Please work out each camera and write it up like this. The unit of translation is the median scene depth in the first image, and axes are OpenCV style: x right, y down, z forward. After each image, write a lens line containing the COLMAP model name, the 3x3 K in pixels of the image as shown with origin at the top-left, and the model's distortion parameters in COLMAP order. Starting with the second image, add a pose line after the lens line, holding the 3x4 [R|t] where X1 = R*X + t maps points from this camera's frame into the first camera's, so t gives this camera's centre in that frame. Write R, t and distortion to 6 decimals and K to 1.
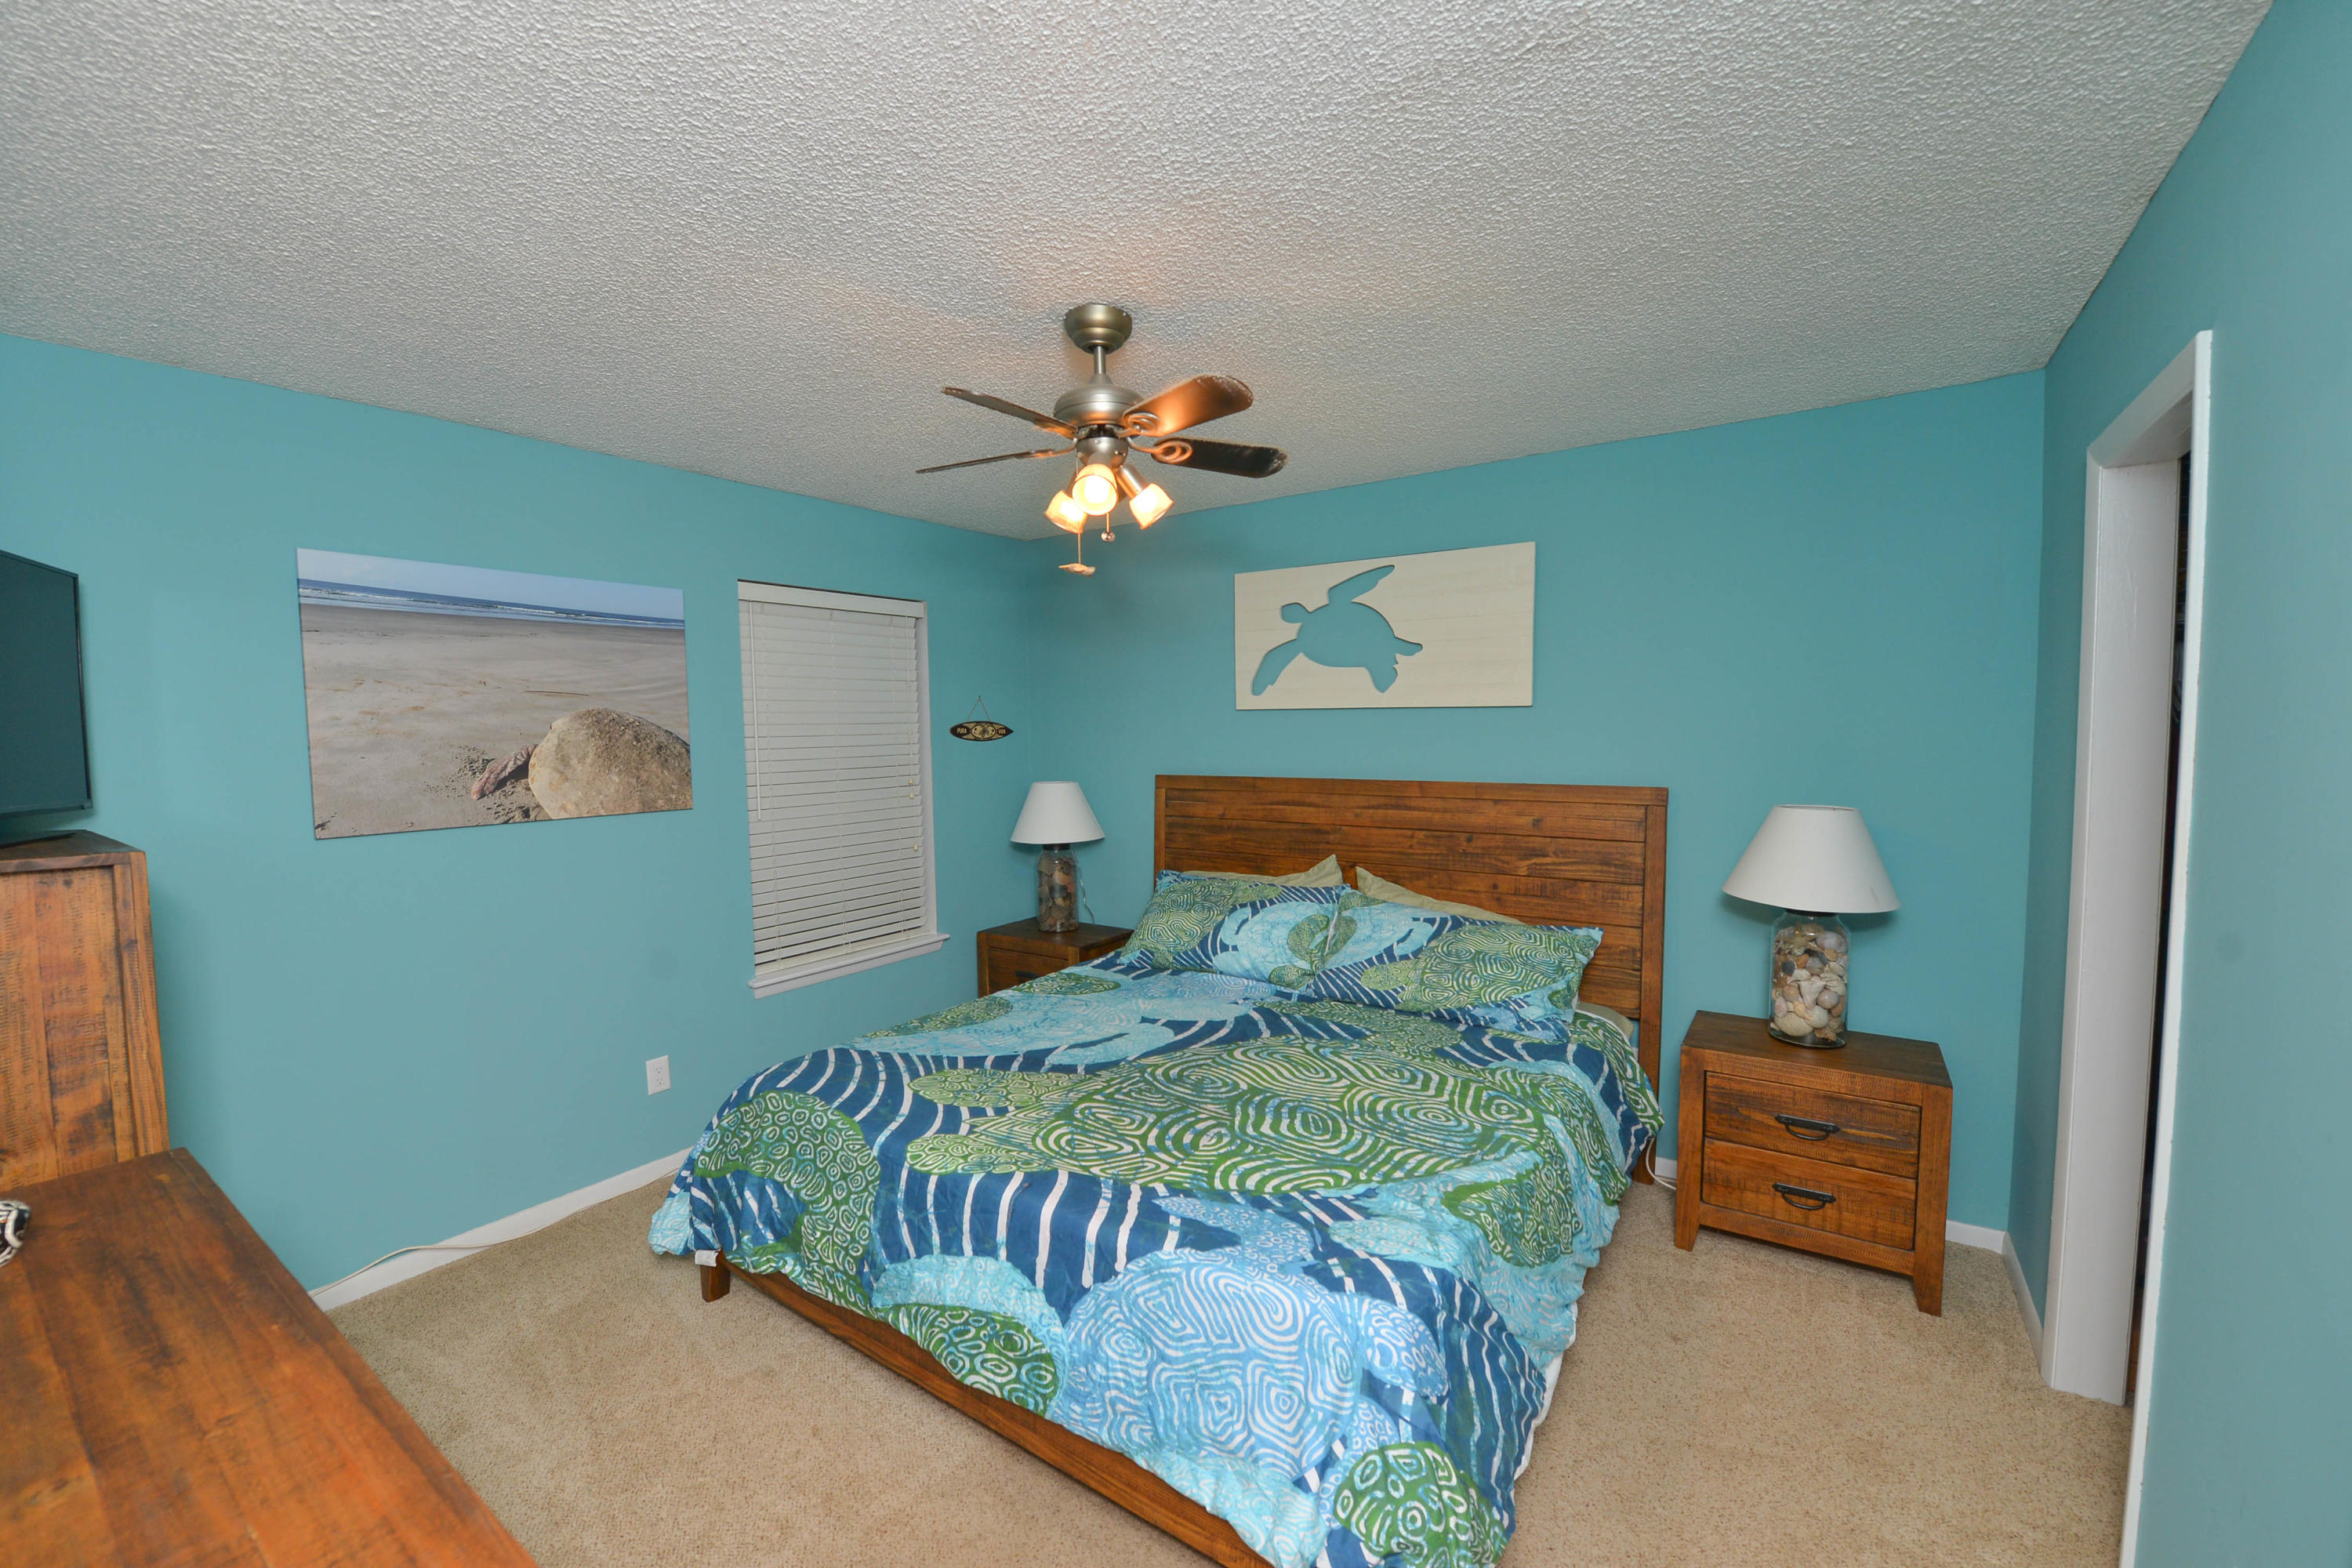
lens RADIAL K [[955.5, 0, 1172.8], [0, 955.5, 791.8], [0, 0, 1]] dist [-0.012034, -0.005048]
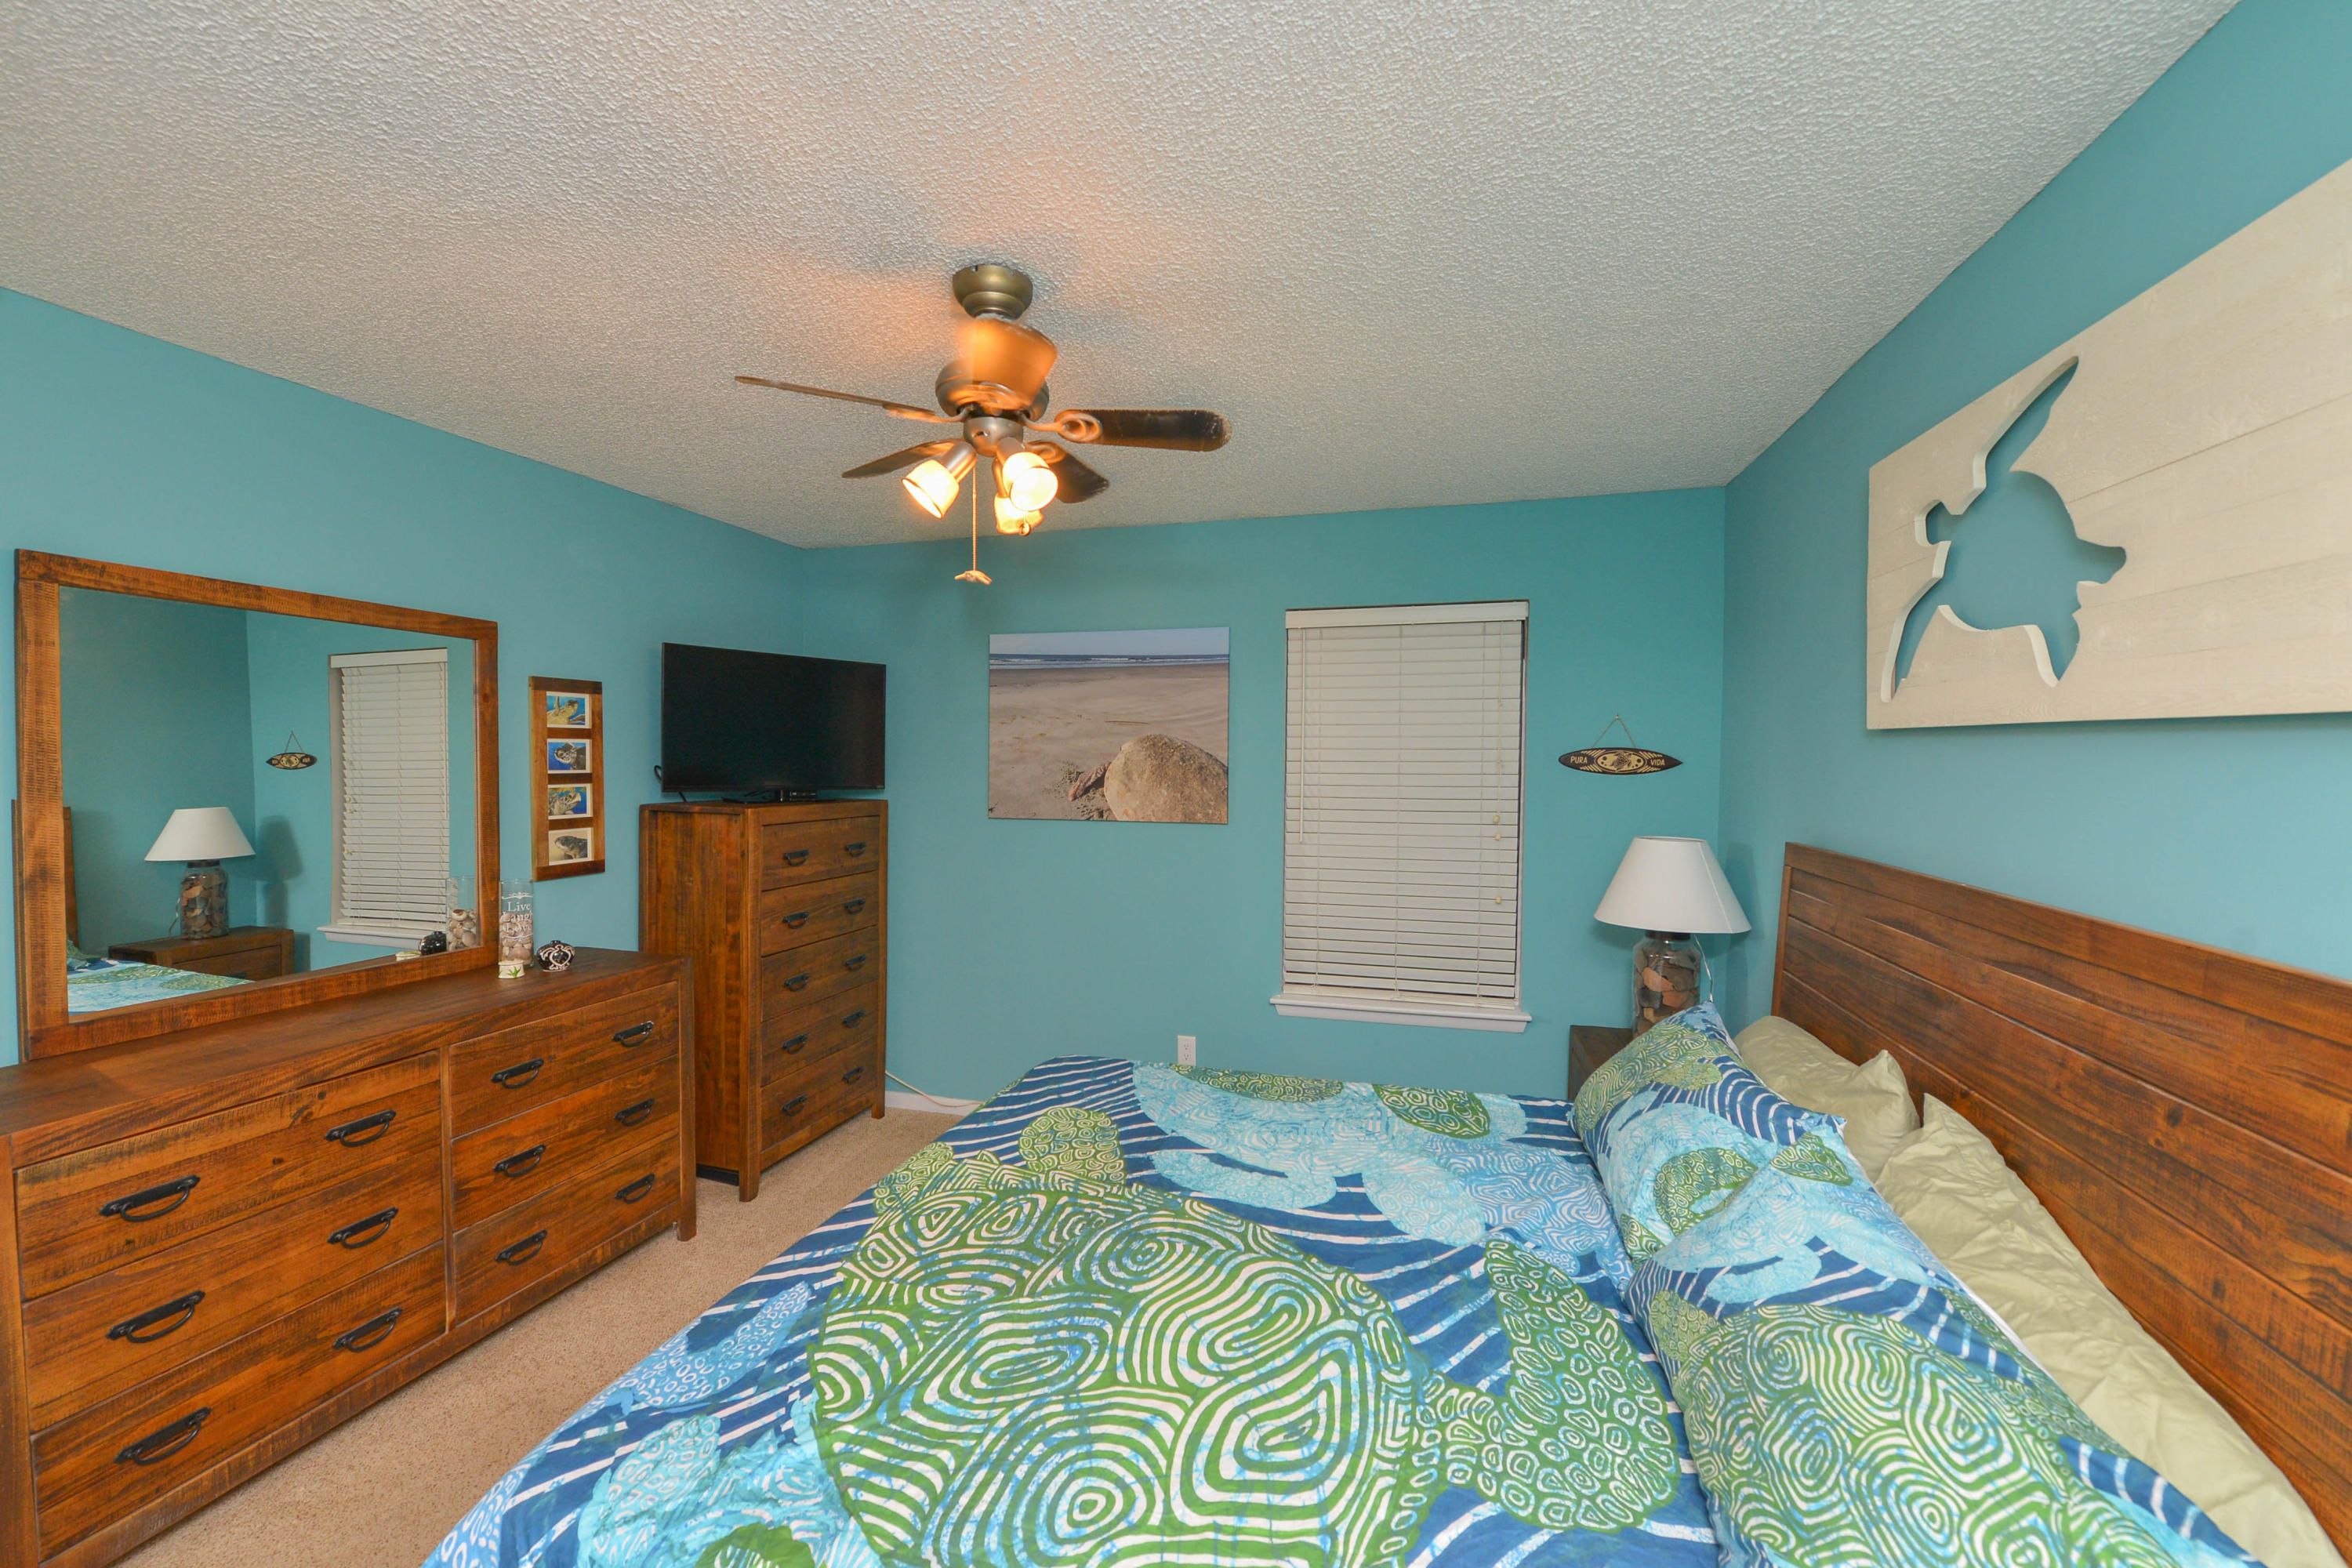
lens RADIAL K [[955.5, 0, 1172.8], [0, 955.5, 791.8], [0, 0, 1]] dist [-0.012034, -0.005048]
pose [[0.312966, 0.051986, -0.948340, 0.645497], [-0.074675, 0.996757, 0.029996, -0.059221], [0.946824, 0.061429, 0.315833, 0.721594]]
